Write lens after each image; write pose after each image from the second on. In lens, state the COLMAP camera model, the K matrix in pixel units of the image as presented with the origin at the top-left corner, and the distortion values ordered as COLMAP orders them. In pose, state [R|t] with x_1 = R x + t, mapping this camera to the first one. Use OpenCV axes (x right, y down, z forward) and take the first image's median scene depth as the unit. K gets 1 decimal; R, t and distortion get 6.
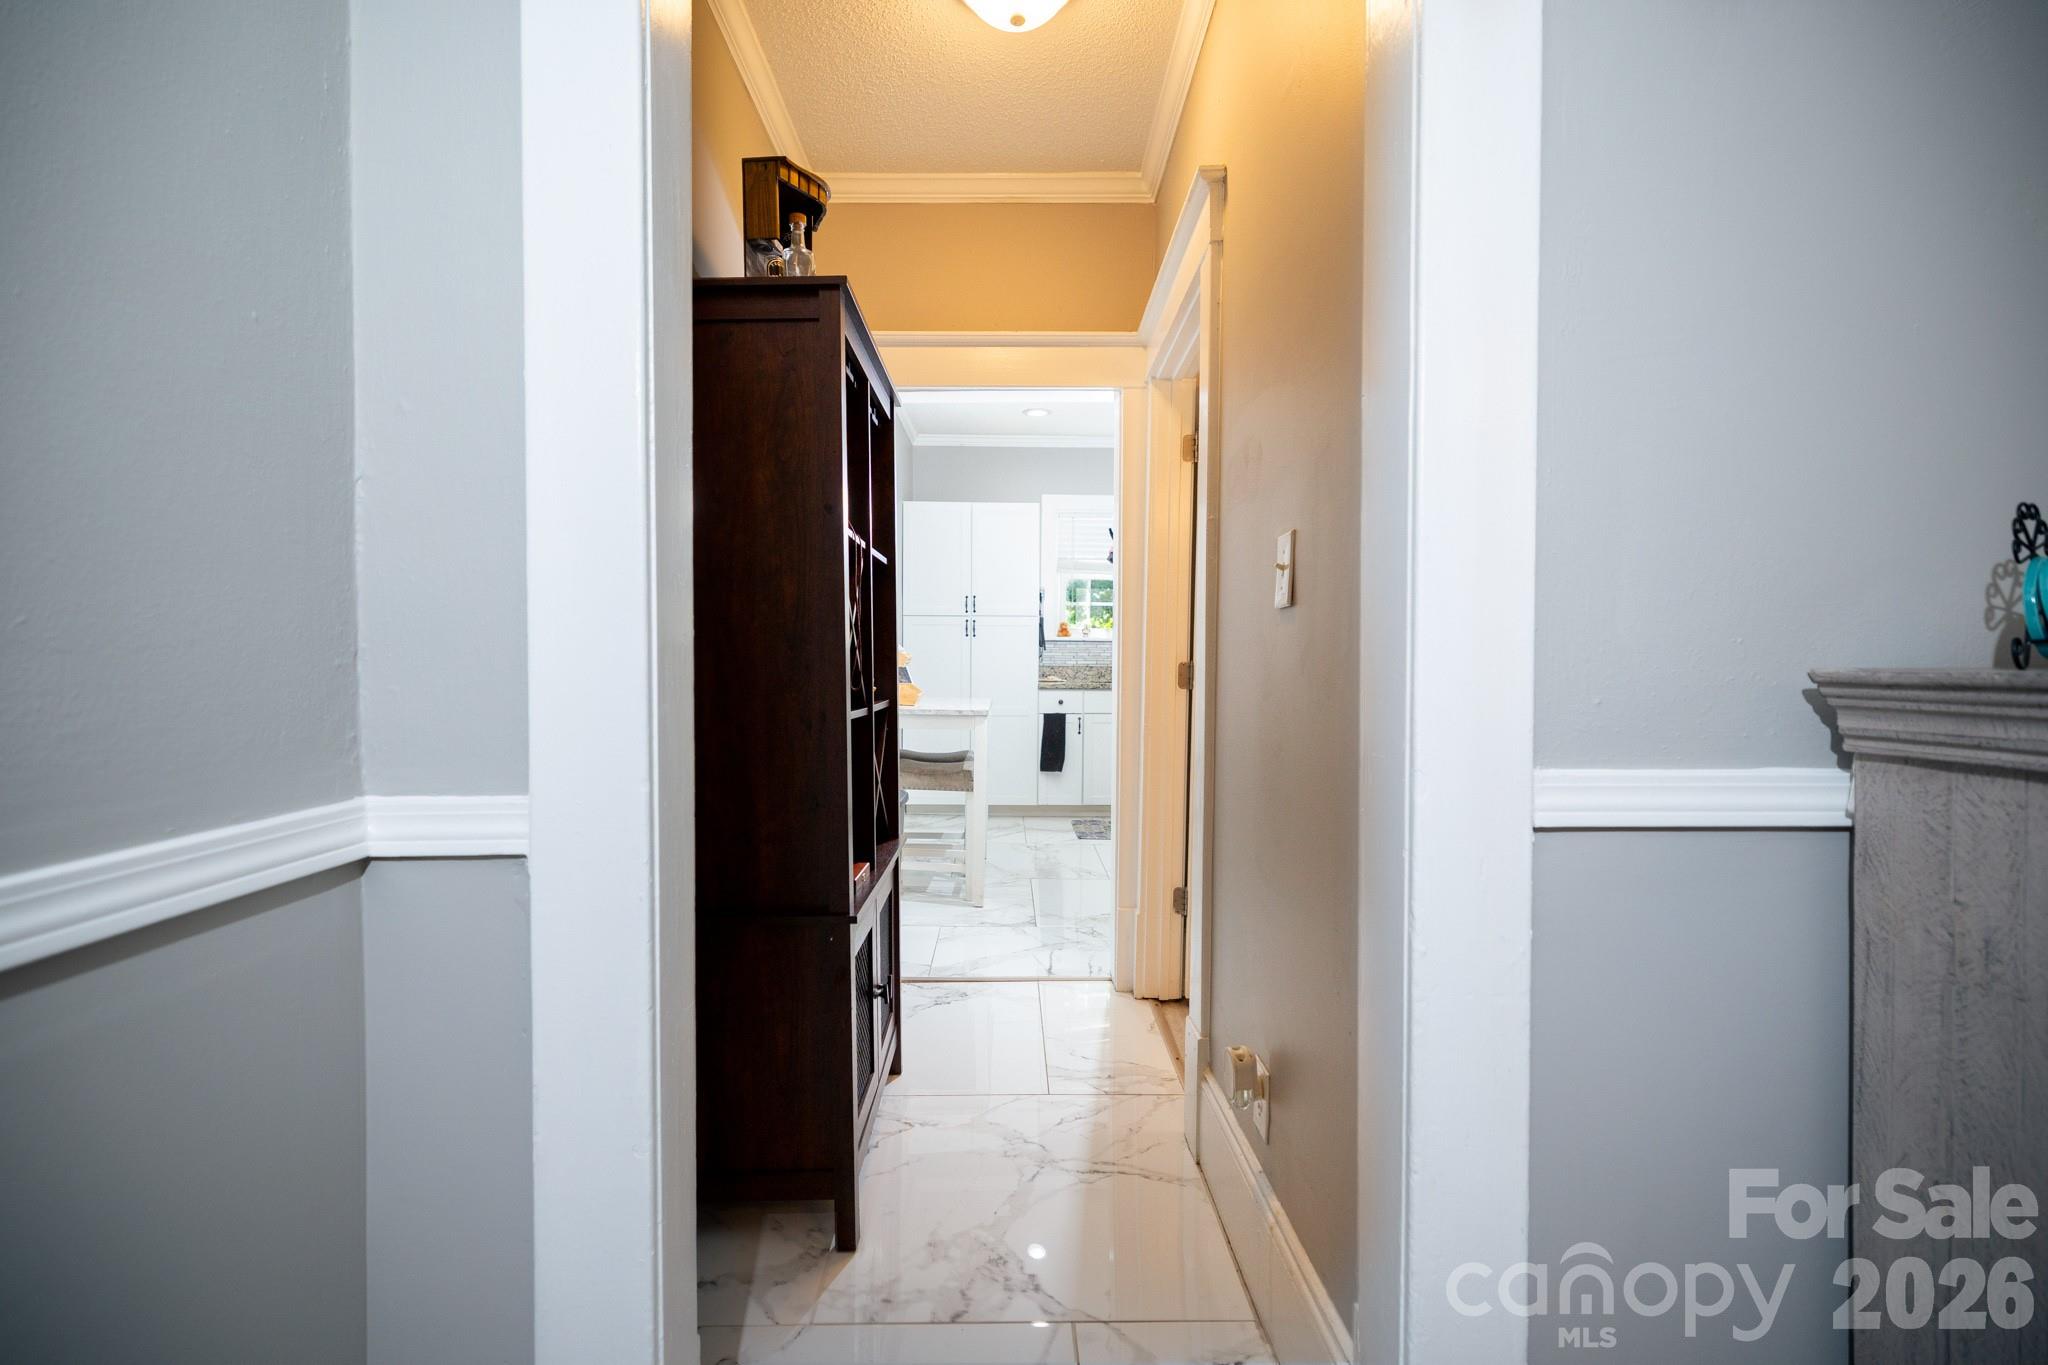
lens RADIAL K [[878.6, 0, 1020.2], [0, 878.6, 678.1], [0, 0, 1]] dist [0.004157, 0.000371]
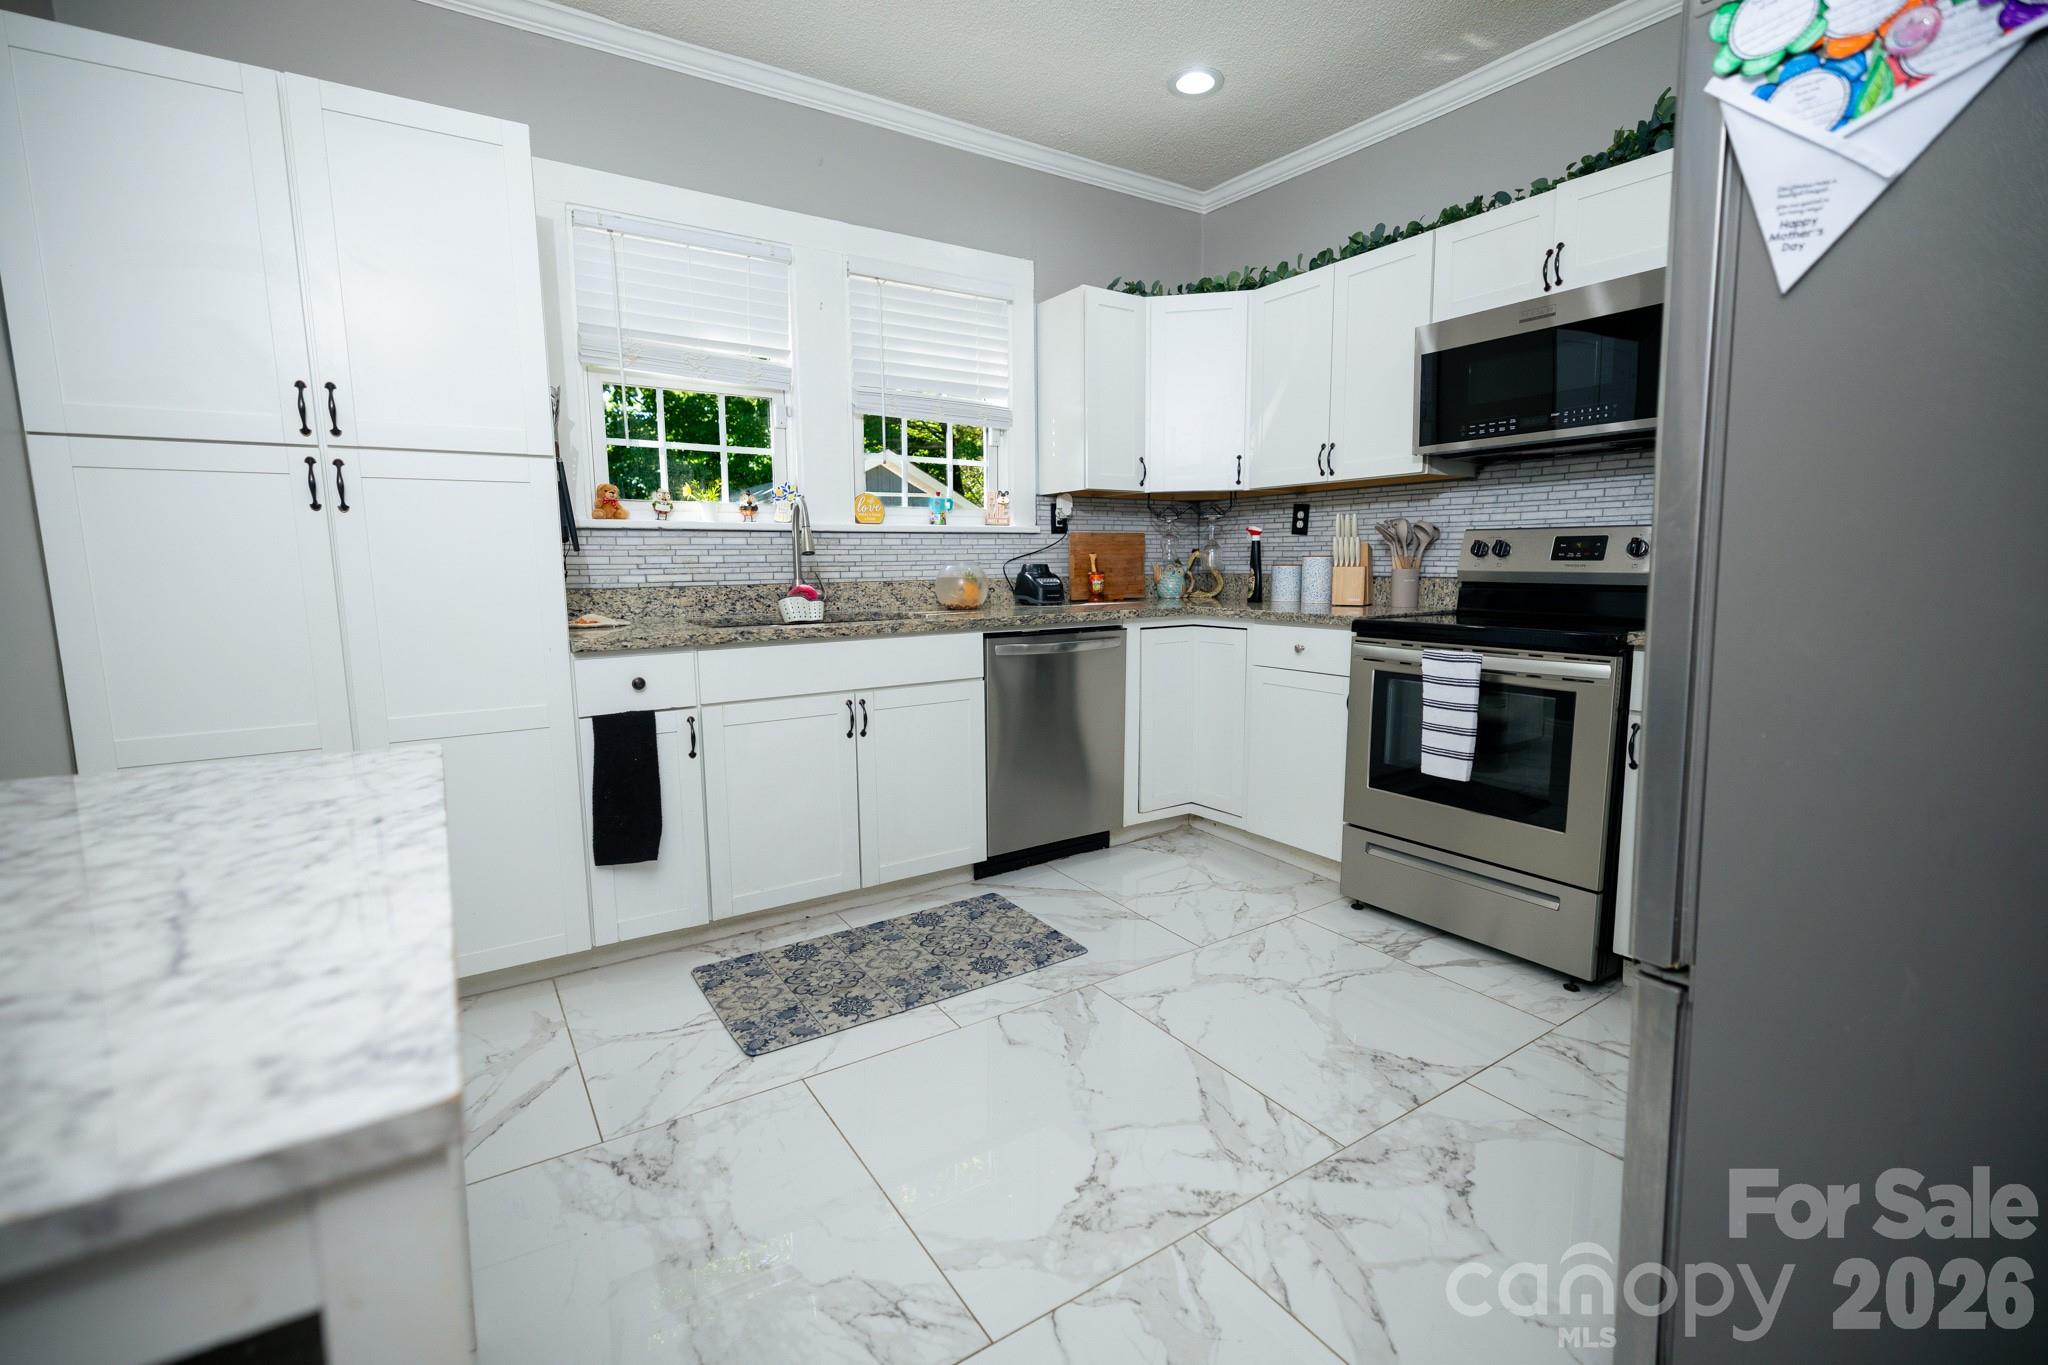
lens RADIAL K [[878.6, 0, 1020.2], [0, 878.6, 678.1], [0, 0, 1]] dist [0.004157, 0.000371]
pose [[0.837610, -0.084884, 0.539633, -0.023532], [0.022511, 0.992378, 0.121160, -0.019345], [-0.545804, -0.089337, 0.833137, 0.574986]]
